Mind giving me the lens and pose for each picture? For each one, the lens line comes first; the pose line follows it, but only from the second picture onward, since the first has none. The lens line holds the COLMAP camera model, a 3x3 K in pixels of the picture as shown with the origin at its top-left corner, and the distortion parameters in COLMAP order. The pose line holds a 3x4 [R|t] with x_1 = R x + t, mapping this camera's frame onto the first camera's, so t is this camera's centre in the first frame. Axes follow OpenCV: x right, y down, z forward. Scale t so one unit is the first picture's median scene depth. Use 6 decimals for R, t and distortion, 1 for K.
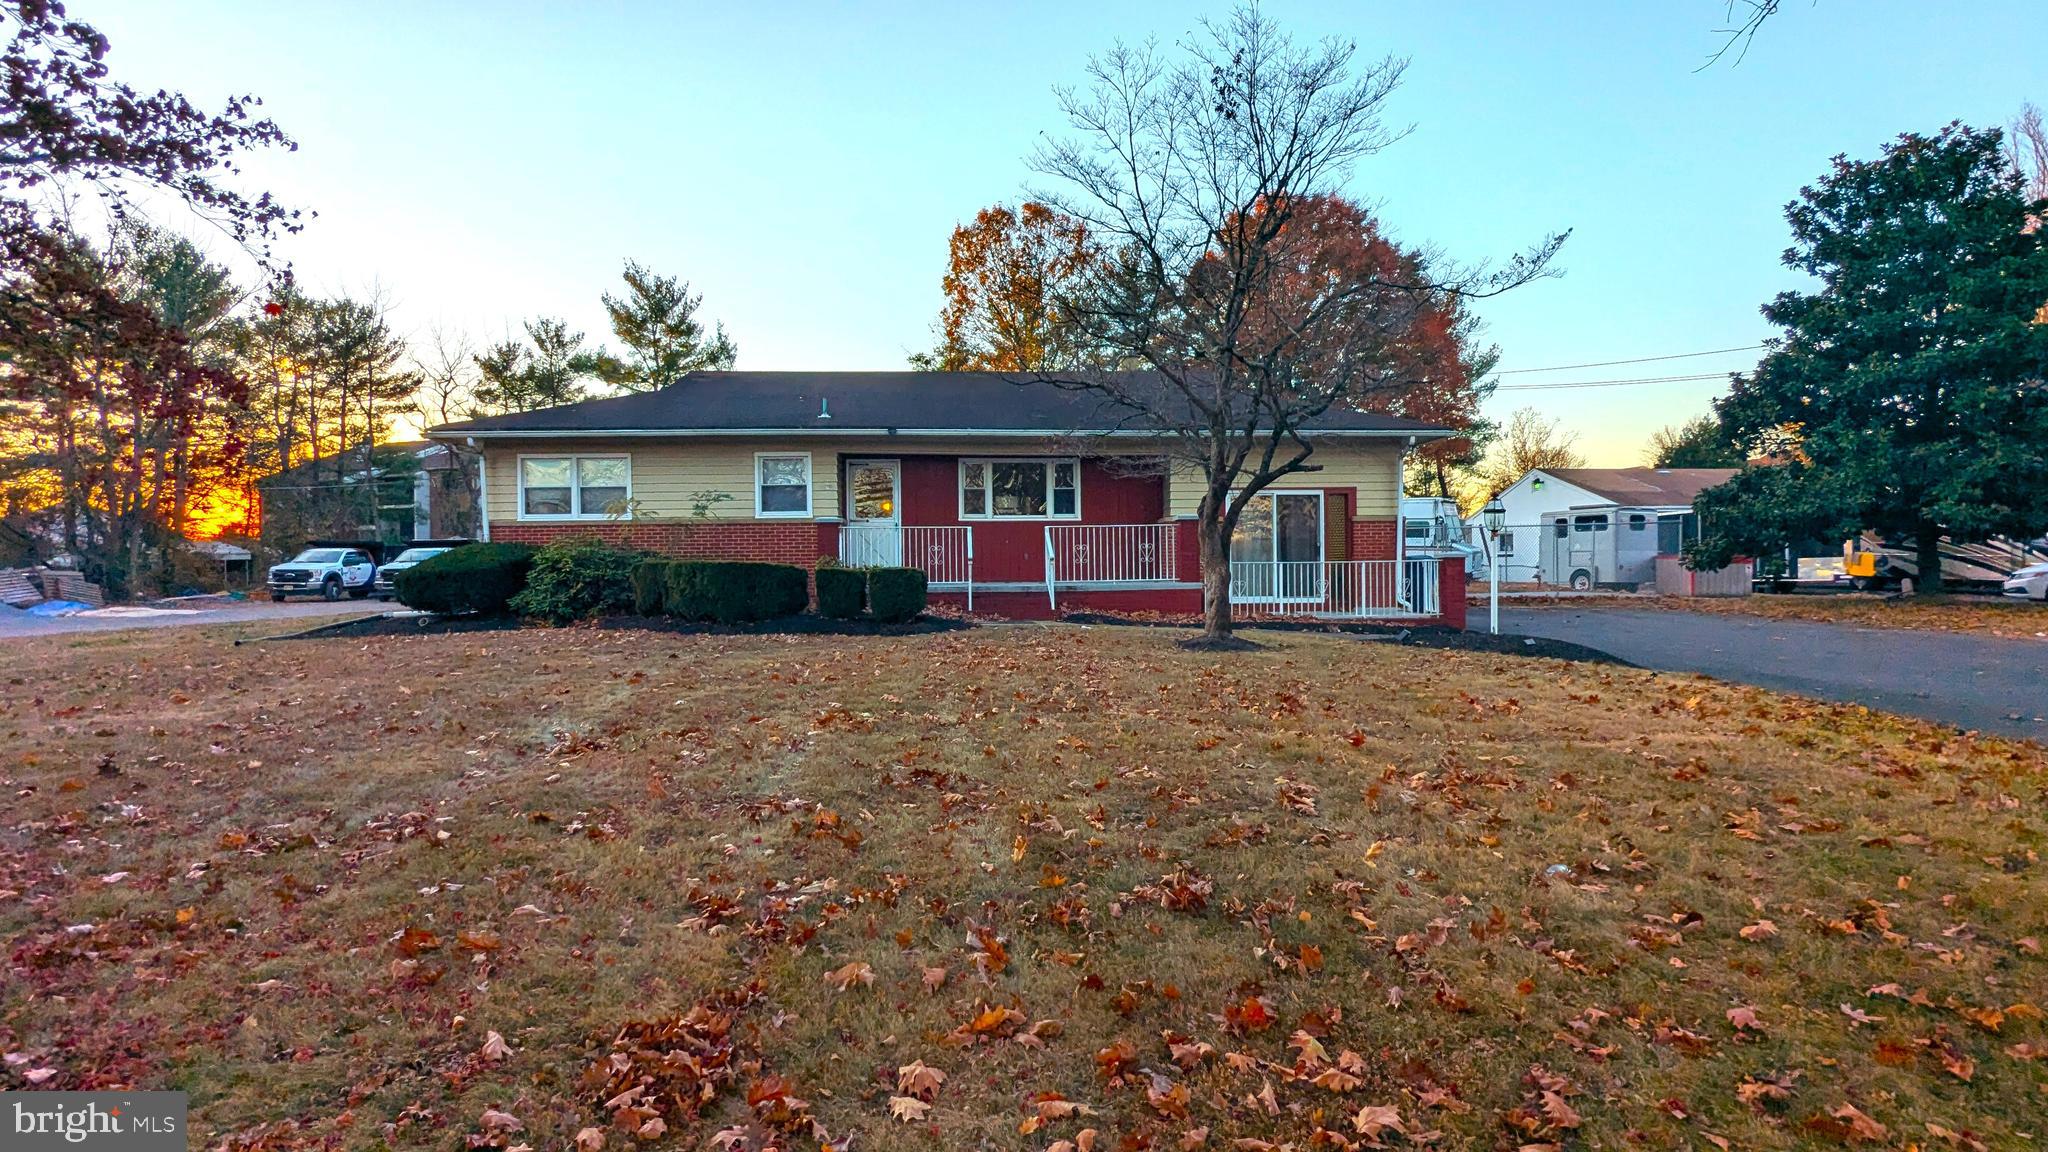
lens RADIAL K [[972.1, 0, 1019.0], [0, 972.1, 573.4], [0, 0, 1]] dist [-0.004519, 0.000364]
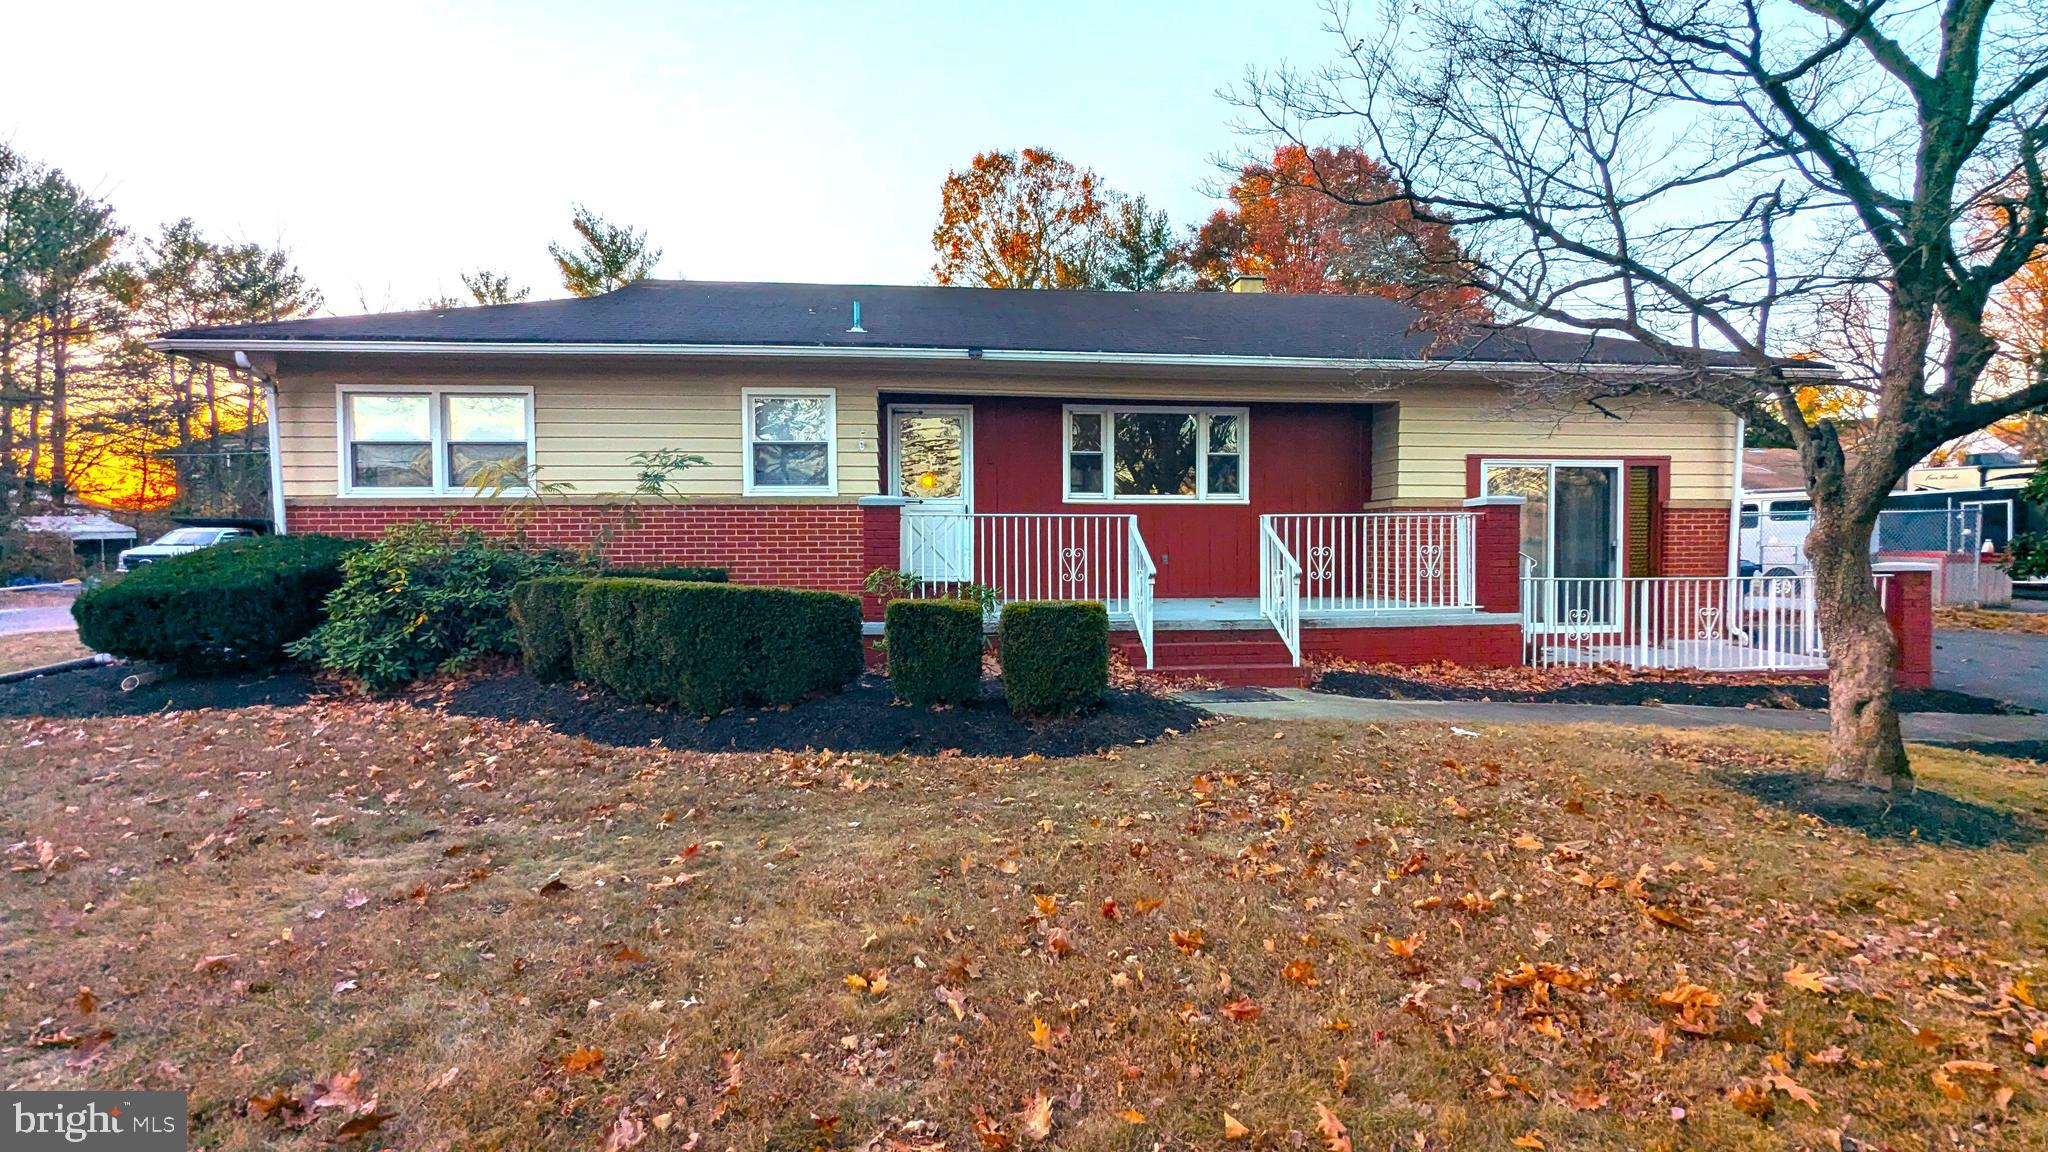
lens RADIAL K [[972.1, 0, 1030.0], [0, 972.1, 578.0], [0, 0, 1]] dist [-0.004519, 0.000364]
pose [[0.999012, 0.004329, 0.044233, -0.110368], [-0.005447, 0.999668, 0.025191, -0.020480], [-0.044109, -0.025407, 0.998704, 0.356644]]
